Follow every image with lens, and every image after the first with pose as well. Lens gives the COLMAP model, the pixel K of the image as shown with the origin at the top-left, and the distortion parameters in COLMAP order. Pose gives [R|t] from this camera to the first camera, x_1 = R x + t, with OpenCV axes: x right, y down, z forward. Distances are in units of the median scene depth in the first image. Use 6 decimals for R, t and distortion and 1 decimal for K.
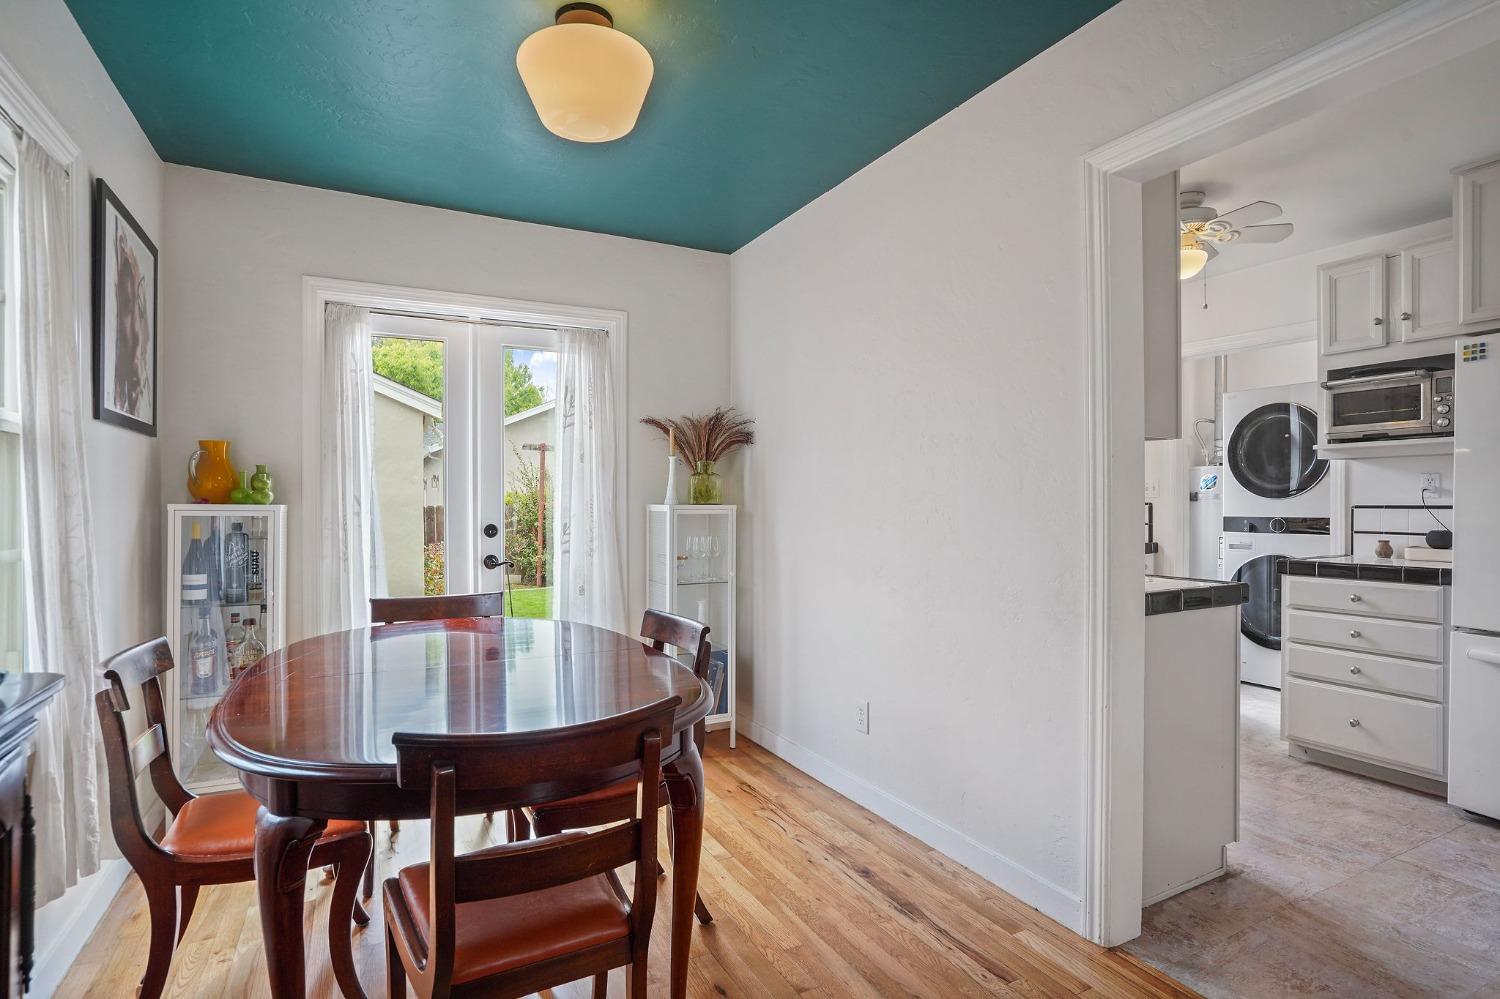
lens RADIAL K [[734.5, 0, 754.1], [0, 734.5, 505.2], [0, 0, 1]] dist [-0.046247, 0.018051]
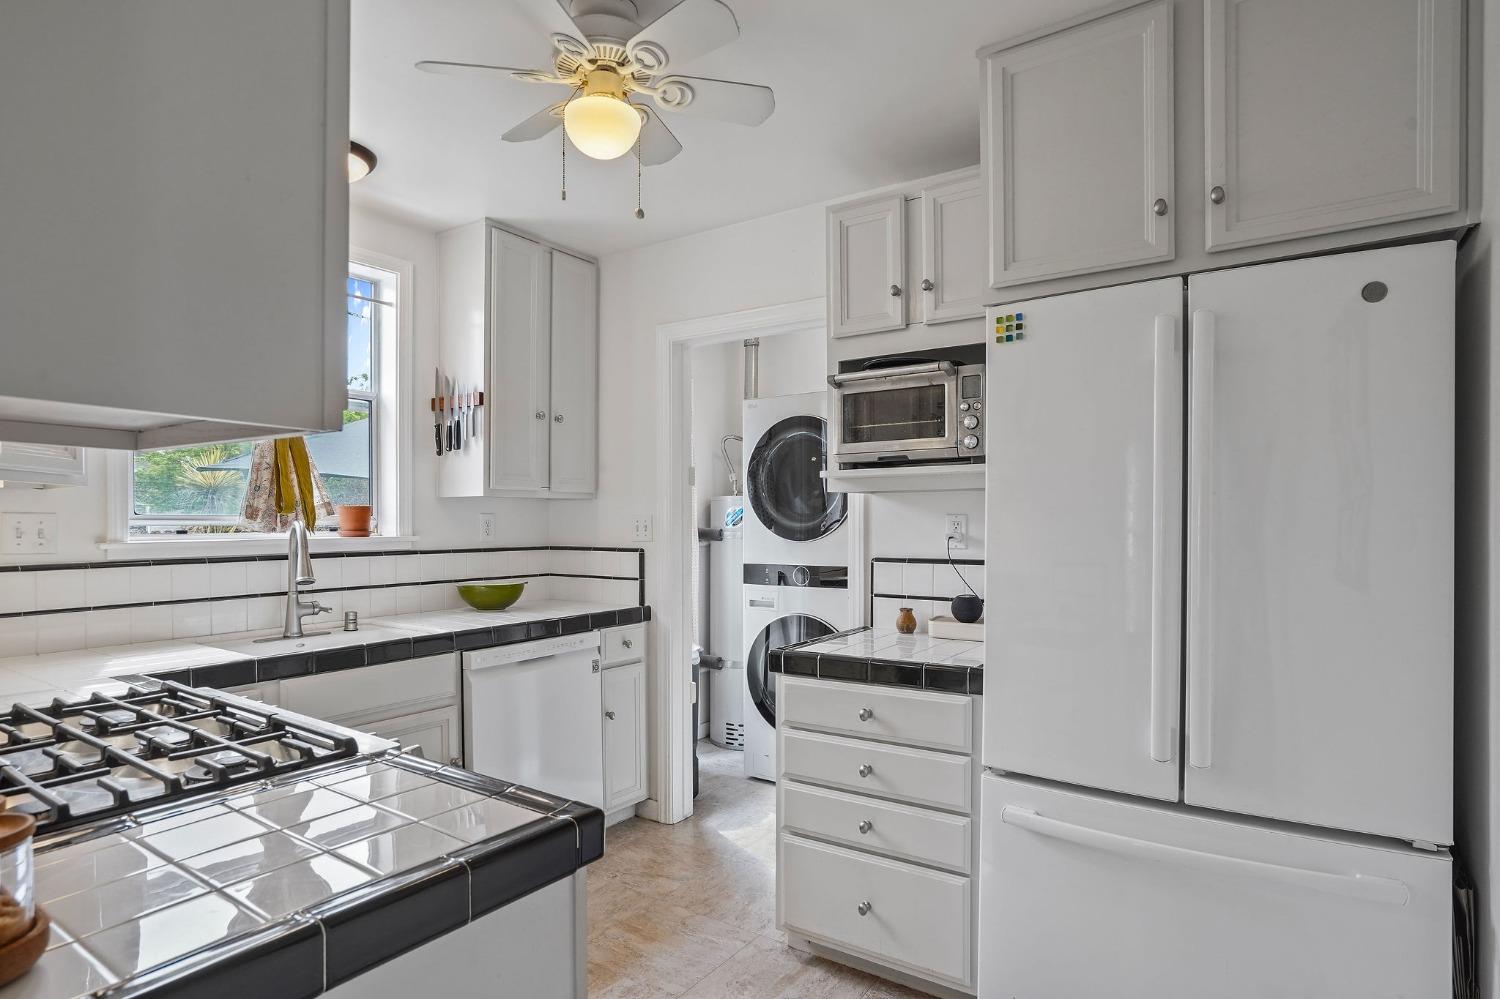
lens RADIAL K [[762.0, 0, 752.6], [0, 762.0, 515.1], [0, 0, 1]] dist [-0.046319, 0.000198]
pose [[0.879871, 0.007479, 0.475154, 0.415971], [-0.000660, 0.999894, -0.014516, -0.034598], [-0.475212, 0.012458, 0.879783, 0.439150]]
